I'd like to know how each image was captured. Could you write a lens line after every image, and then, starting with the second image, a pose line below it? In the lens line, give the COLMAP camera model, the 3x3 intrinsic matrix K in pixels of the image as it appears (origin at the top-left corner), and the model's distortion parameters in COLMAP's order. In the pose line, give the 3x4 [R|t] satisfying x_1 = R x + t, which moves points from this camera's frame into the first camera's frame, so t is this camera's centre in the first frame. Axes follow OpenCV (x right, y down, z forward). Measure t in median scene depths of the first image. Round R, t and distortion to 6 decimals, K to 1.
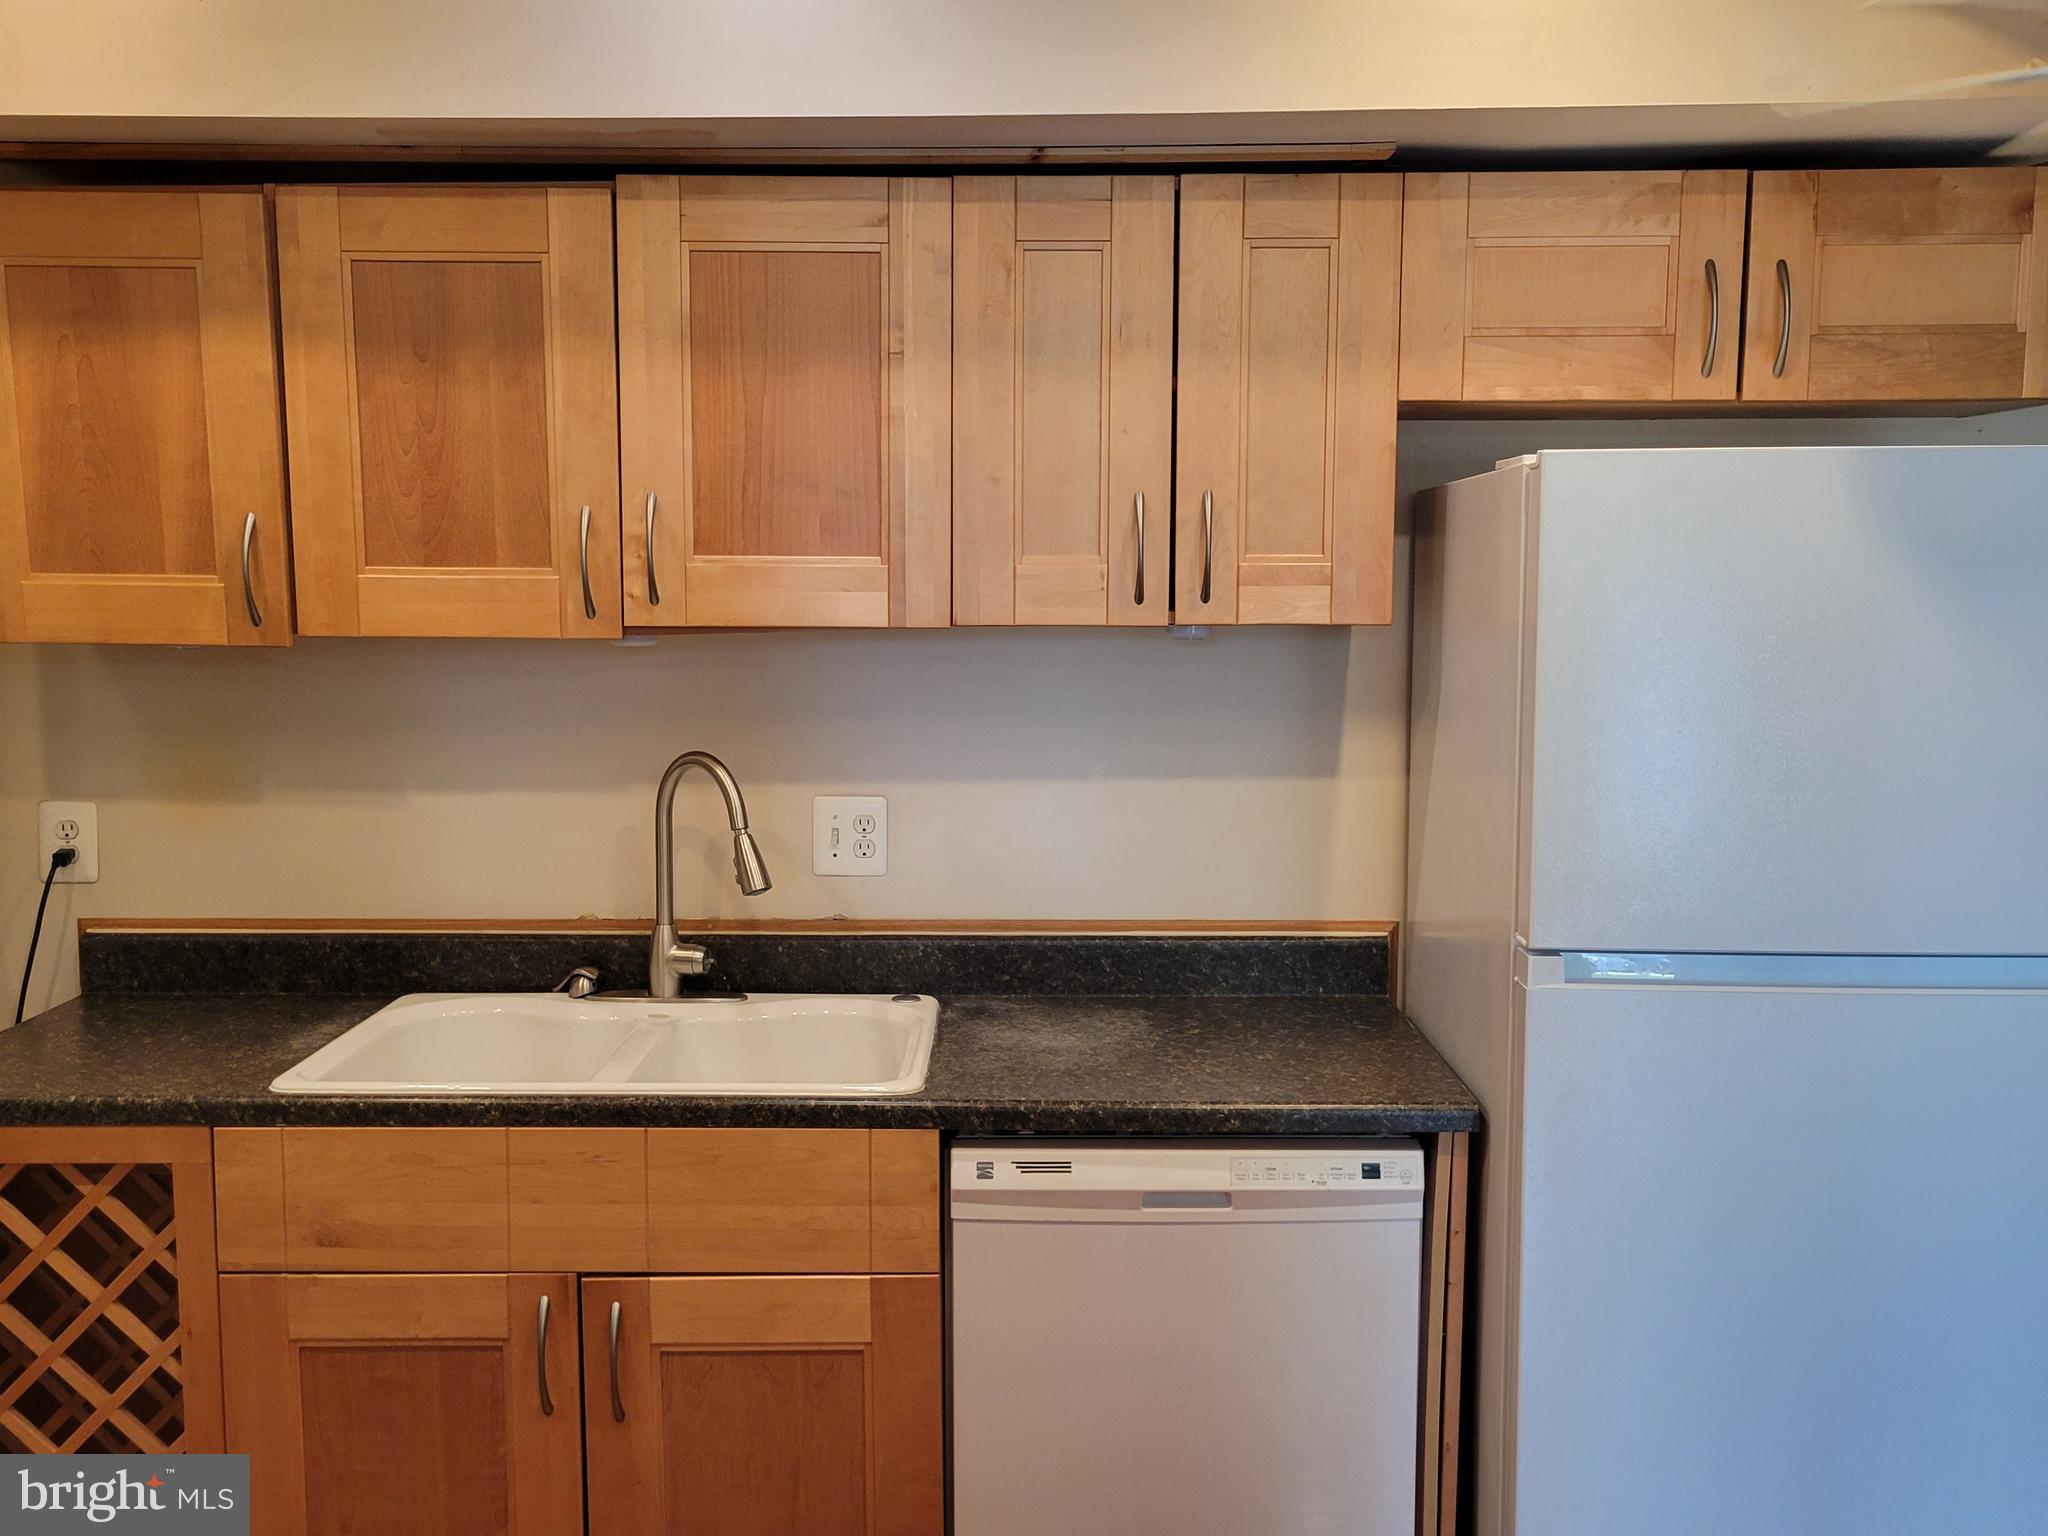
lens RADIAL K [[1912.3, 0, 1024.0], [0, 1912.3, 768.0], [0, 0, 1]] dist [0.027145, 0.008988]
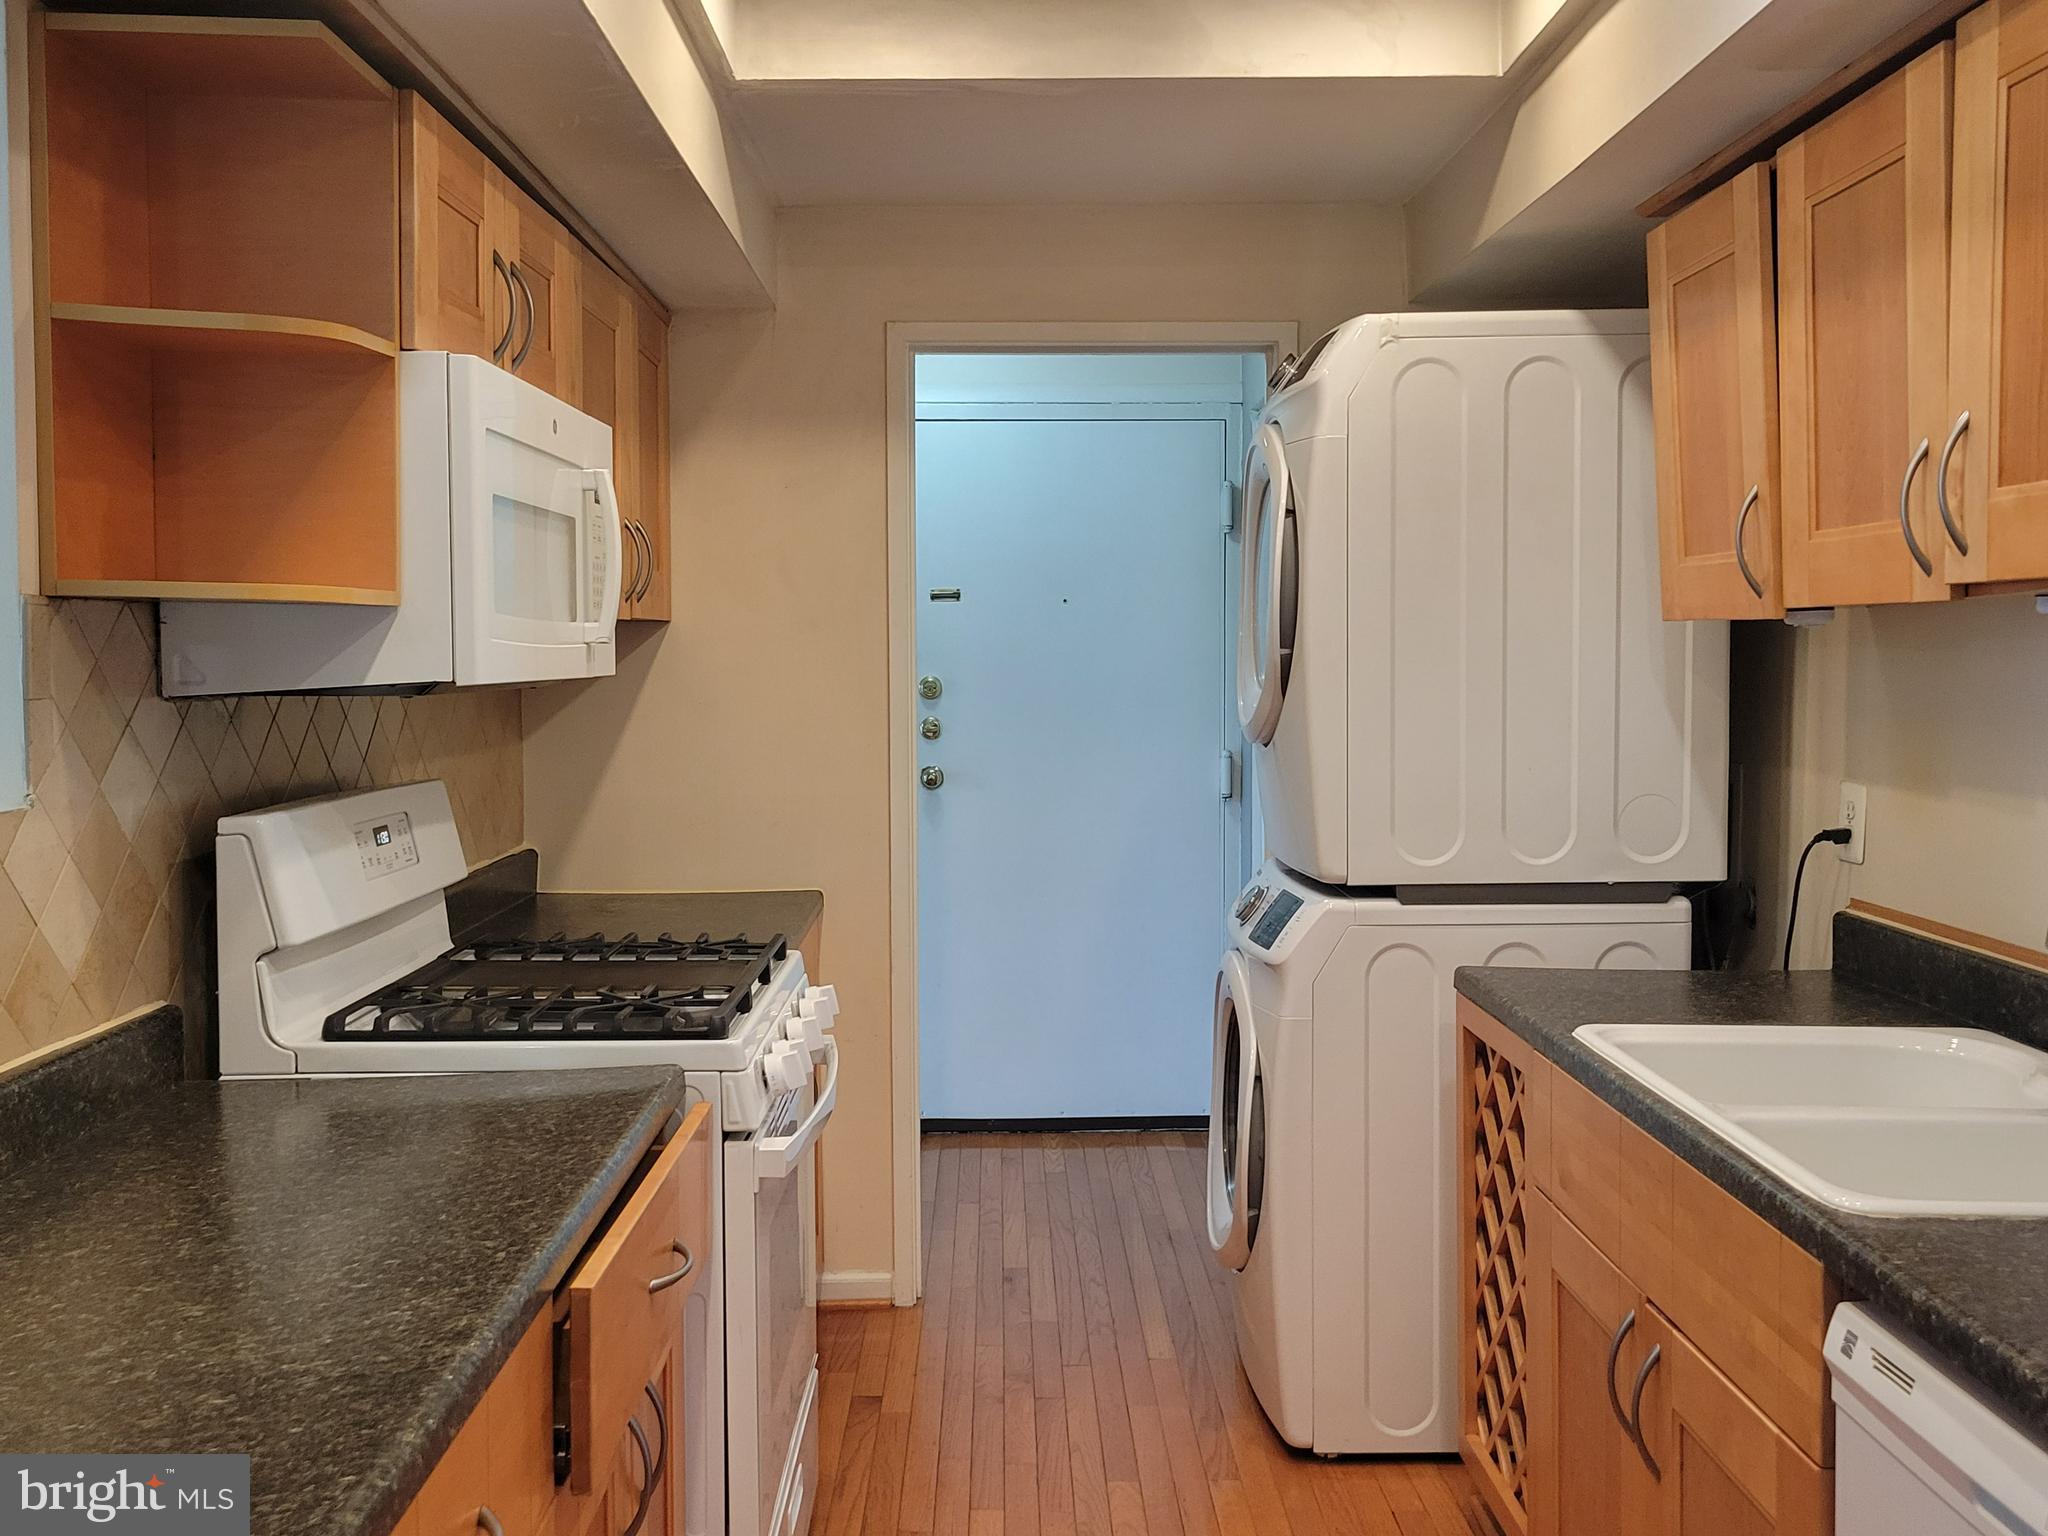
lens RADIAL K [[1912.3, 0, 1024.0], [0, 1912.3, 768.0], [0, 0, 1]] dist [0.027145, 0.008988]
pose [[0.014162, 0.057381, -0.998252, 0.601377], [-0.102935, 0.993131, 0.055627, -0.002707], [0.994587, 0.101967, 0.019971, 0.617486]]
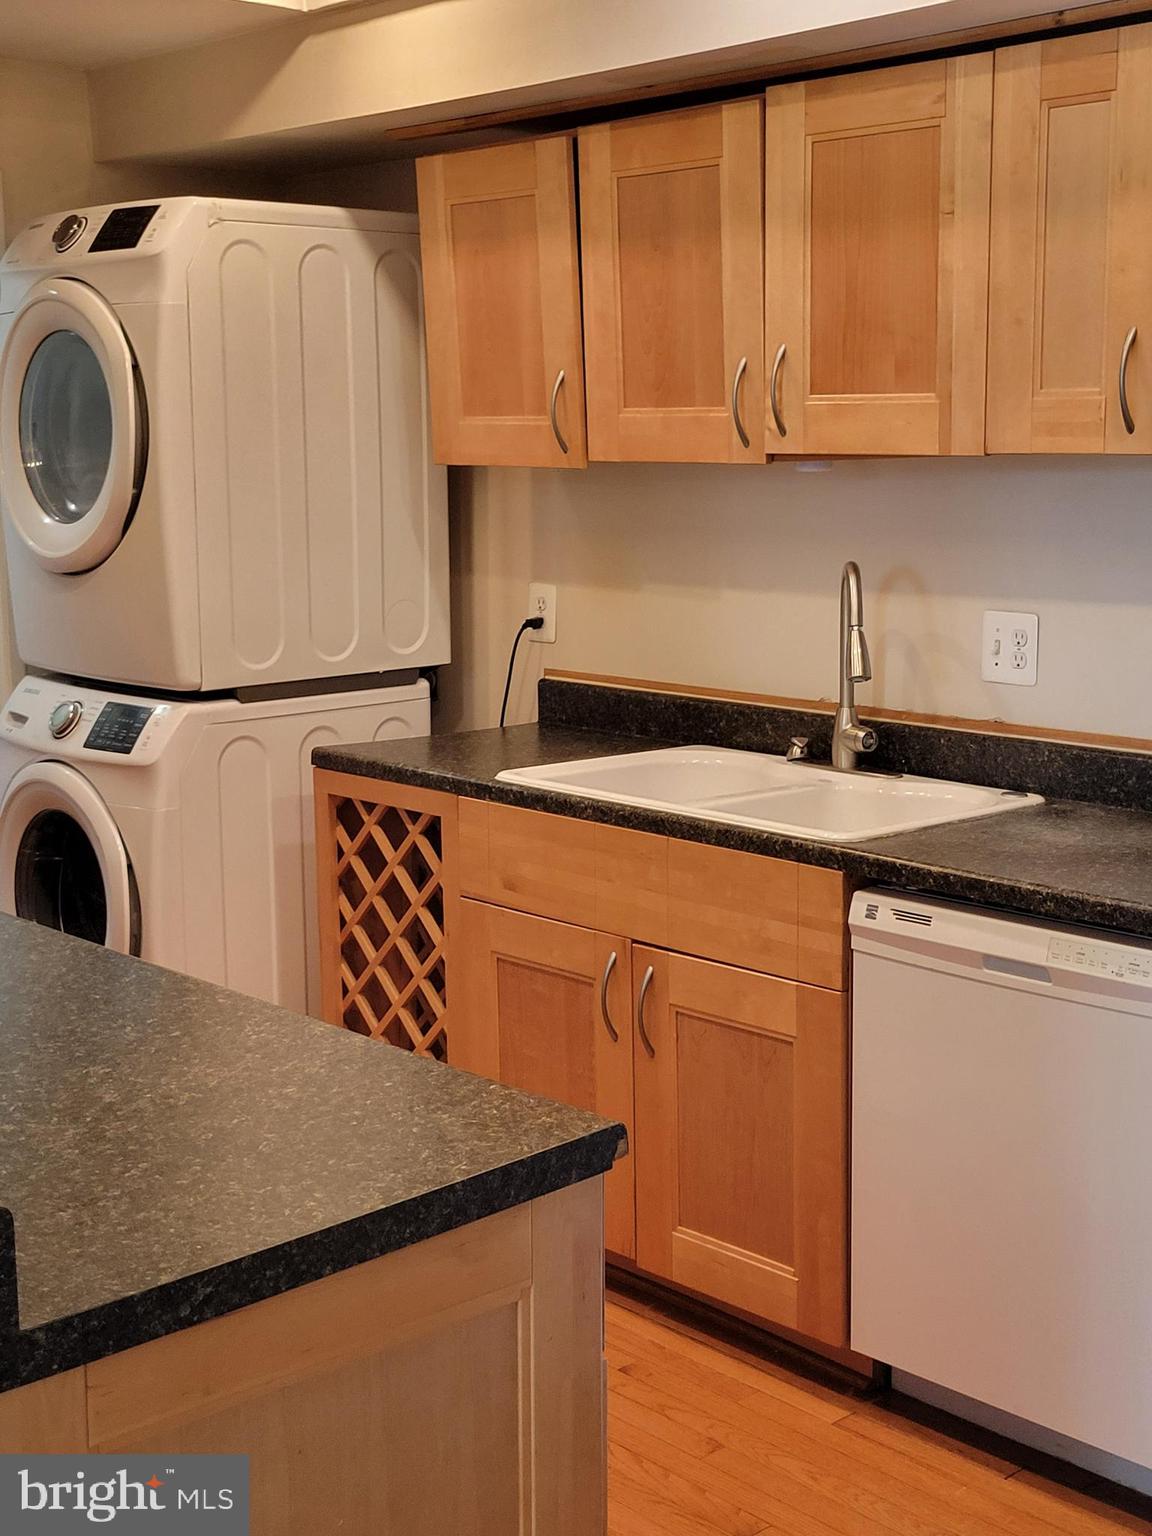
lens RADIAL K [[2074.1, 0, 576.0], [0, 2074.1, 768.0], [0, 0, 1]] dist [0.000901, 0.037425]
pose [[0.681491, 0.111467, -0.723288, 0.714171], [-0.070799, 0.993738, 0.086439, 0.021259], [0.728394, -0.007699, 0.685115, -0.014011]]
